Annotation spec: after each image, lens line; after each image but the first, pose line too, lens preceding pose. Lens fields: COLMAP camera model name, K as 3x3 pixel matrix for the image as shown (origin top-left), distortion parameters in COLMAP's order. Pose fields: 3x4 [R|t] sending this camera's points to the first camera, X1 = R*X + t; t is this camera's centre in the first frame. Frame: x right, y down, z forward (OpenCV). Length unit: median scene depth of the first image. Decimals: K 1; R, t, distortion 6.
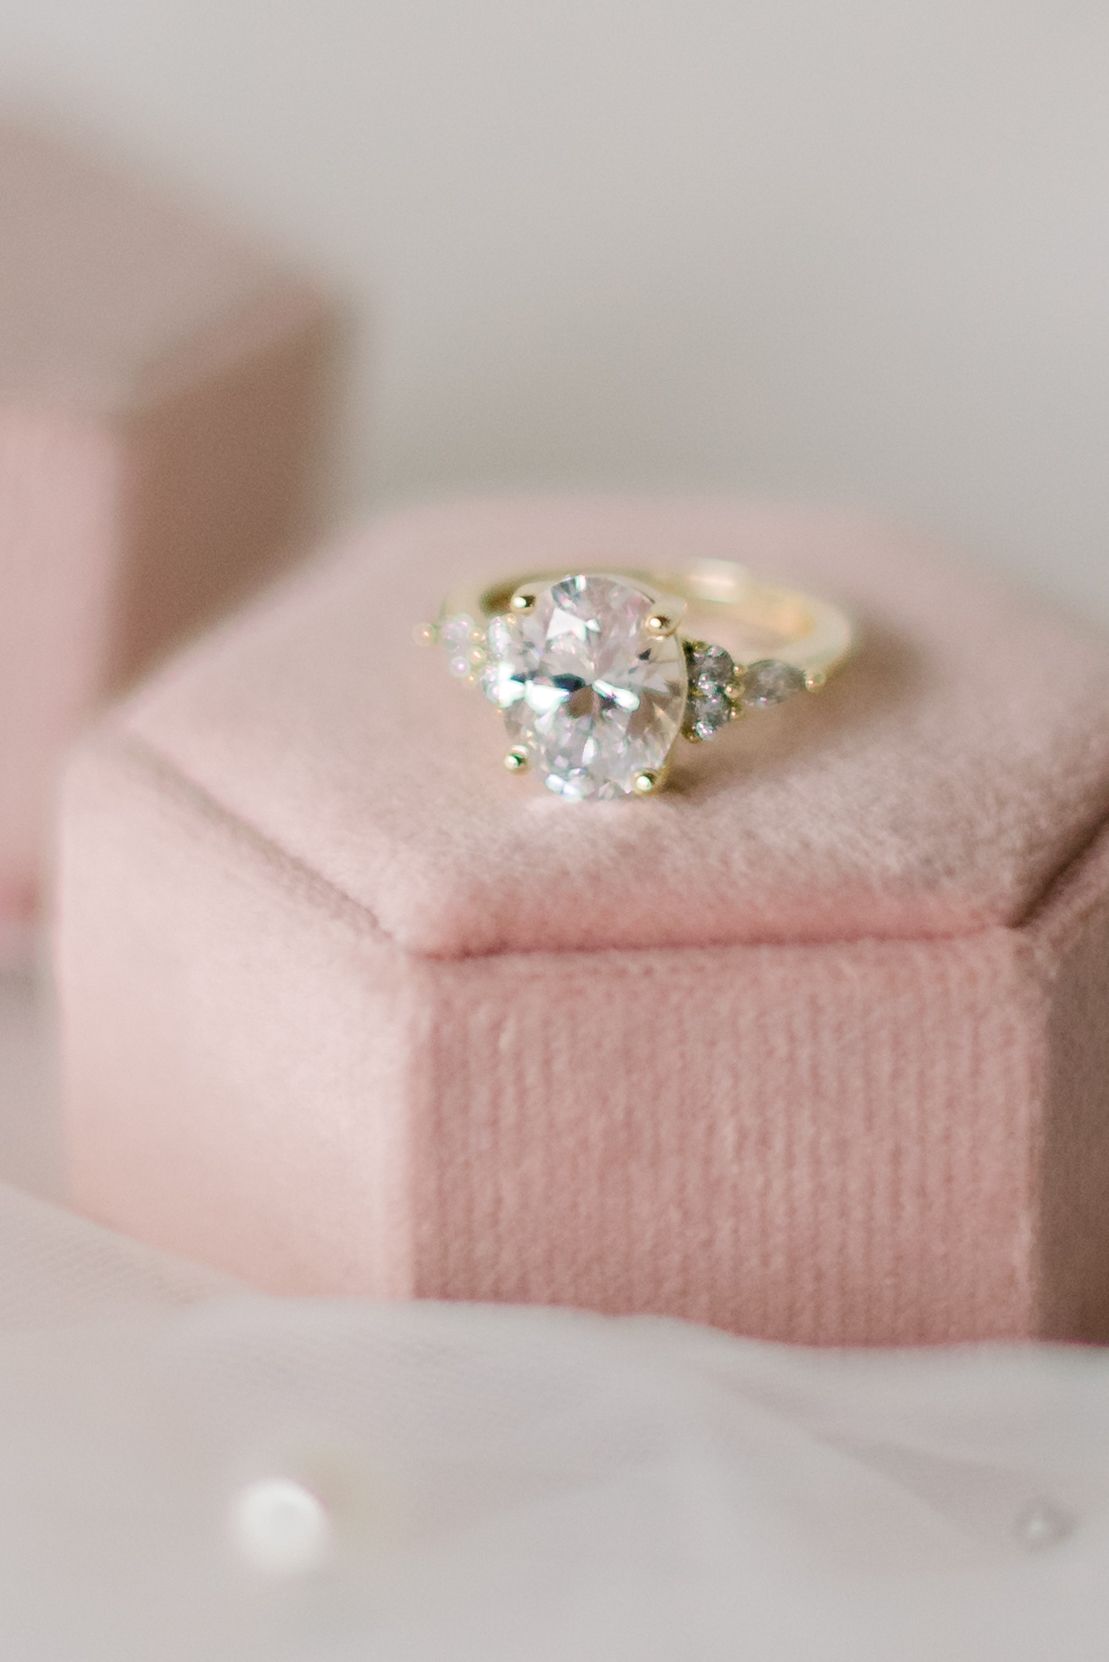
lens RADIAL K [[2397.5, 0, 556.5], [0, 2397.5, 820.8], [0, 0, 1]] dist [-0.033818, 0.000000]
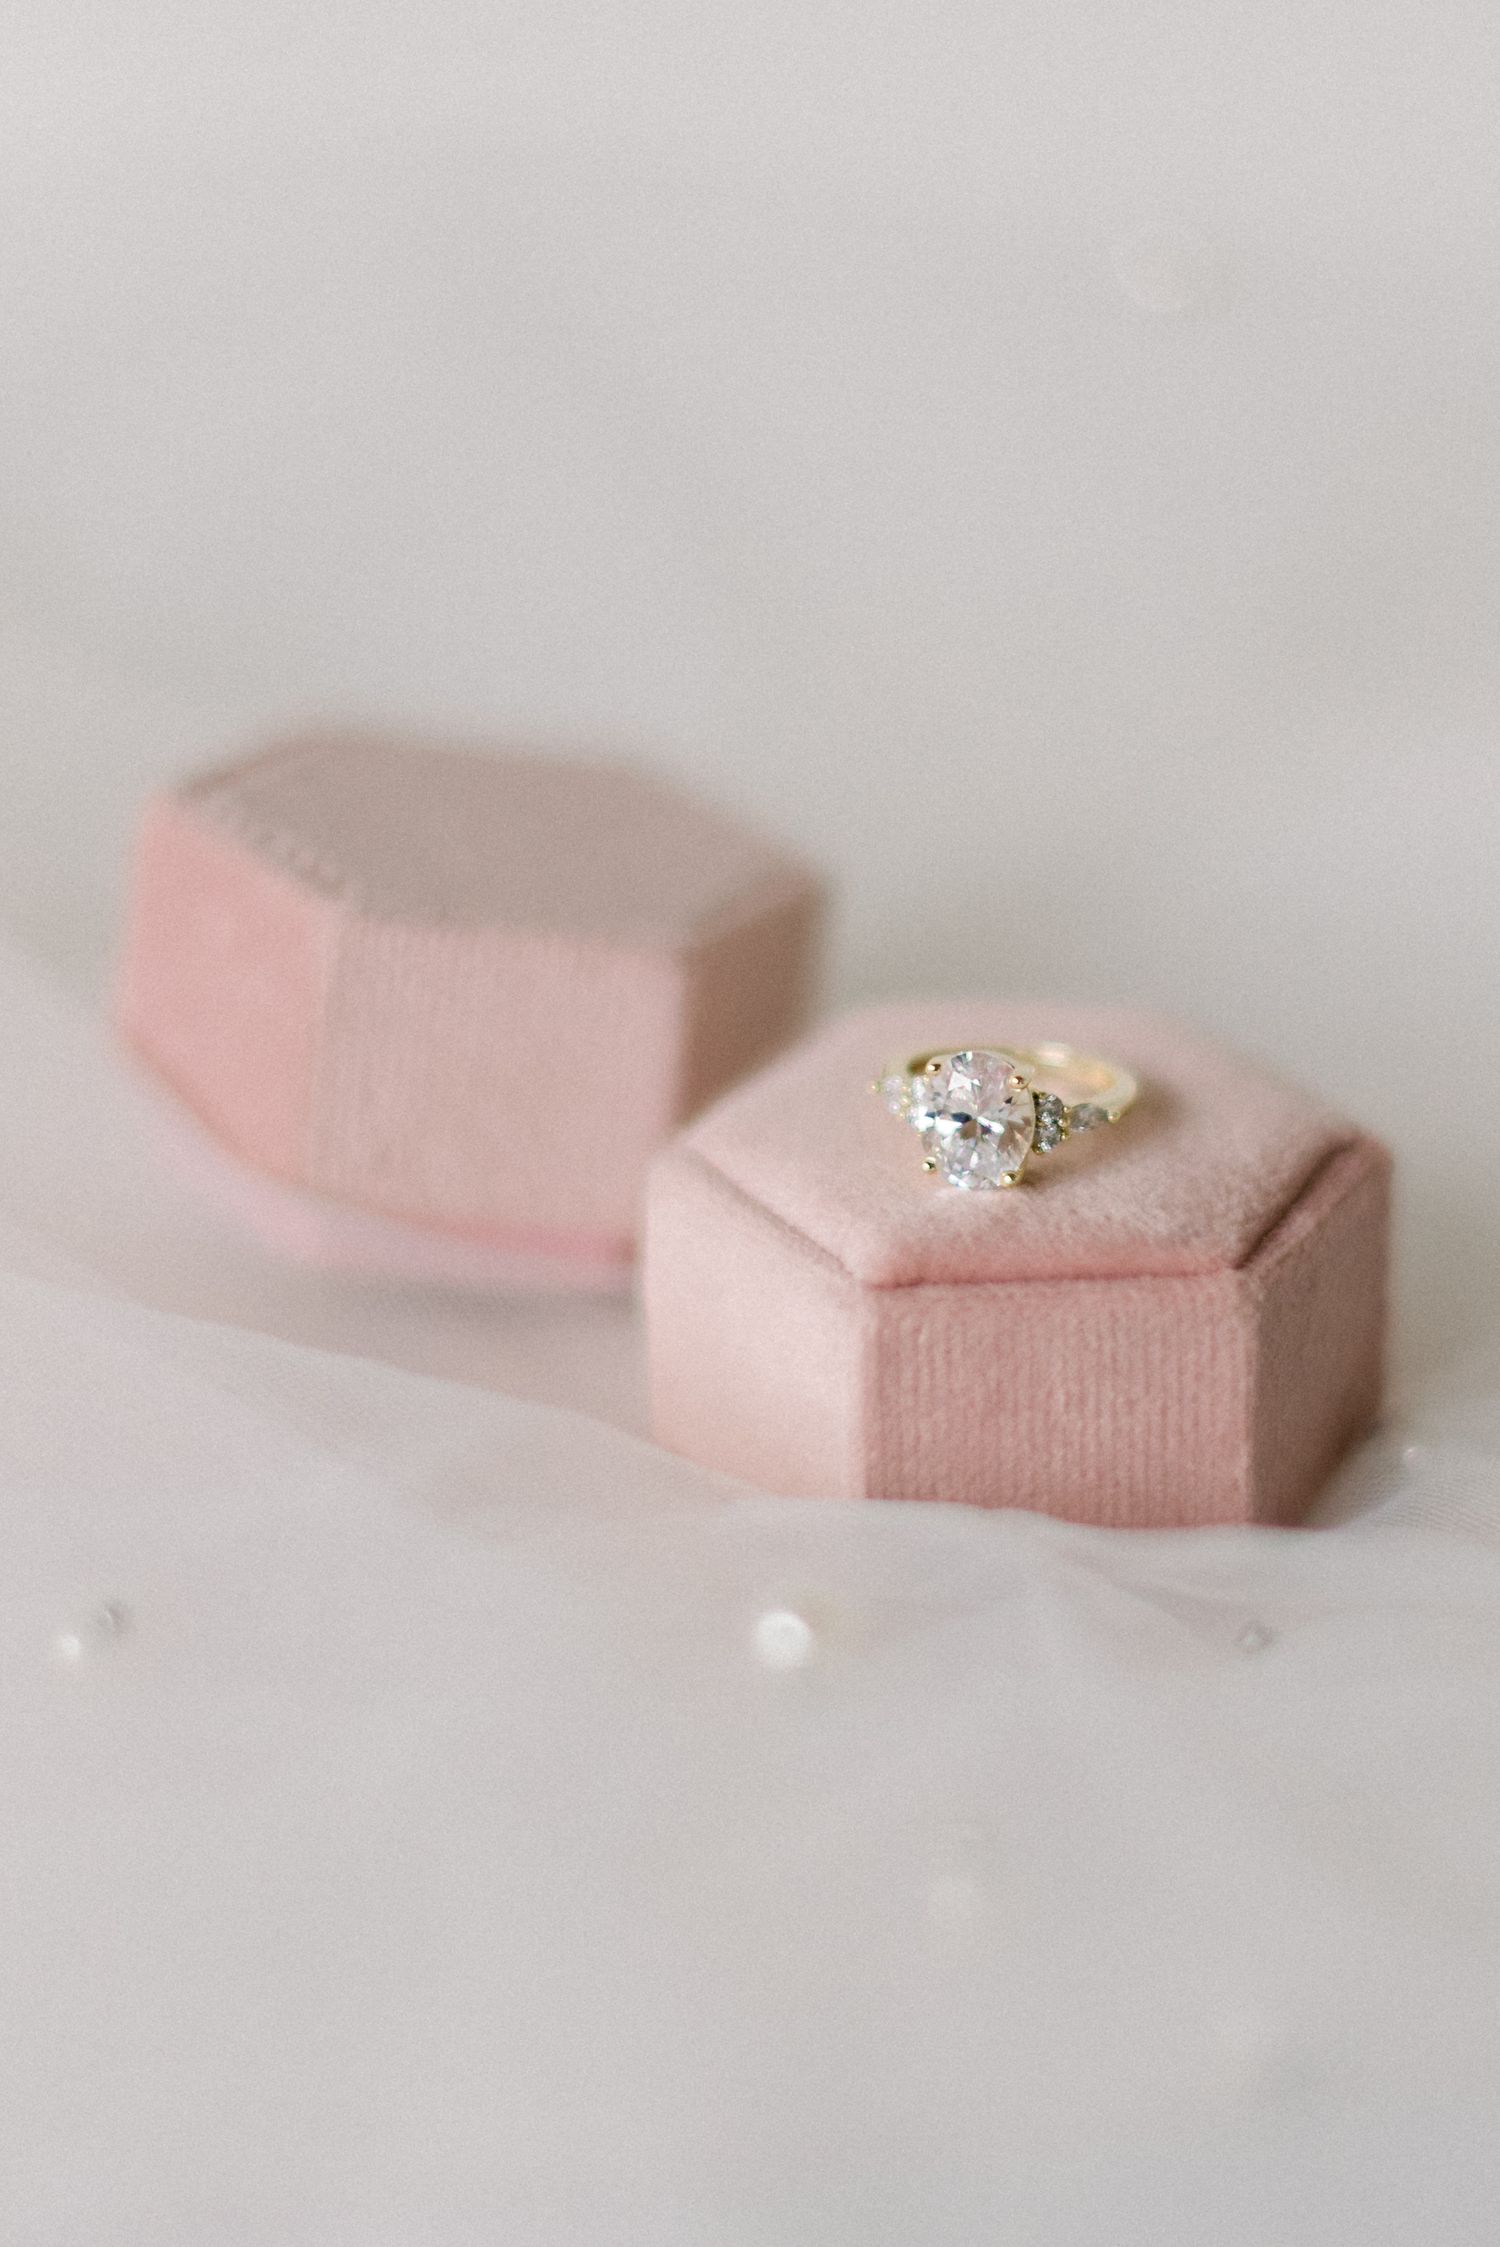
lens RADIAL K [[3241.4, 0, 747.1], [0, 3241.4, 1140.2], [0, 0, 1]] dist [-0.033818, 0.000000]
pose [[0.999987, 0.000030, -0.005104, -0.128655], [-0.000030, 1.000000, -0.000004, -0.042407], [0.005104, 0.000004, 0.999987, -1.188884]]
